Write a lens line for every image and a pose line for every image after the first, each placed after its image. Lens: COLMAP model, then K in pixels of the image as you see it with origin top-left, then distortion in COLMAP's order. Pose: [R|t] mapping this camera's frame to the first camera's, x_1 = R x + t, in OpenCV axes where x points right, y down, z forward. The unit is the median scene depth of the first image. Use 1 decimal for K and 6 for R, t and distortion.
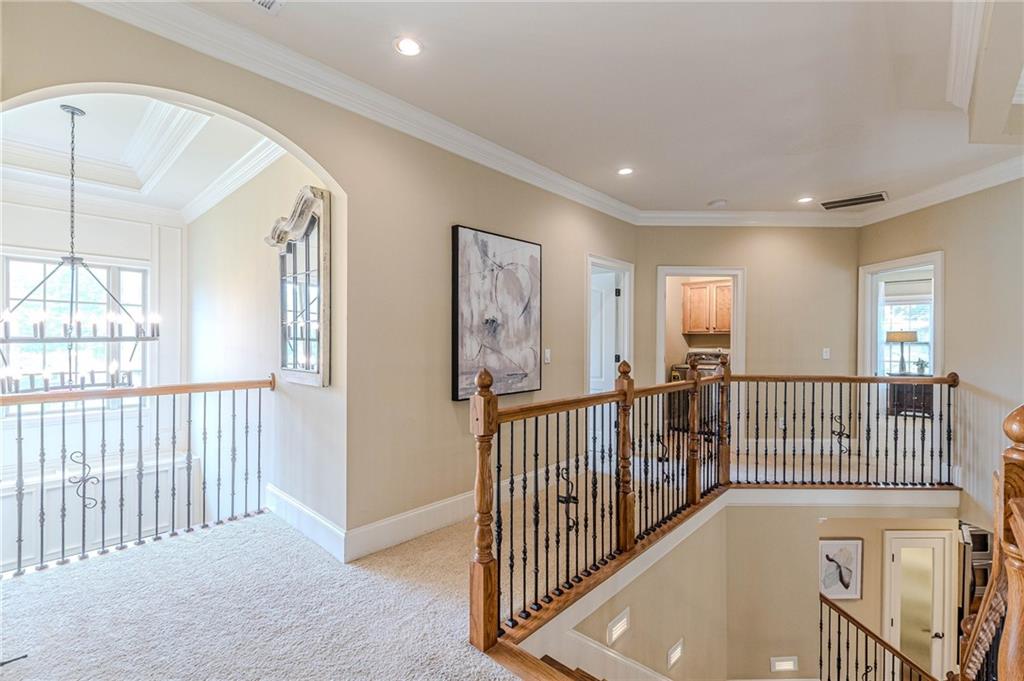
lens RADIAL K [[460.4, 0, 513.2], [0, 460.4, 342.1], [0, 0, 1]] dist [0.017236, -0.000066]
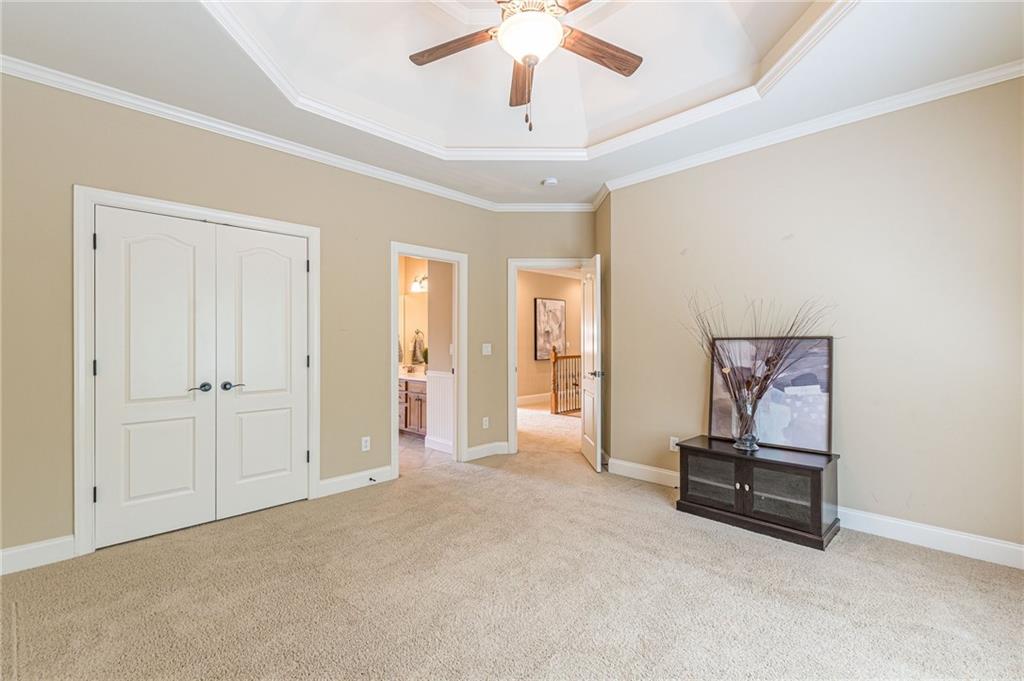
lens RADIAL K [[460.4, 0, 508.7], [0, 460.4, 336.5], [0, 0, 1]] dist [0.017236, -0.000066]
pose [[0.999108, -0.007628, -0.041522, -0.170030], [0.007201, 0.999920, -0.010419, 0.010293], [0.041598, 0.010111, 0.999083, -1.785333]]
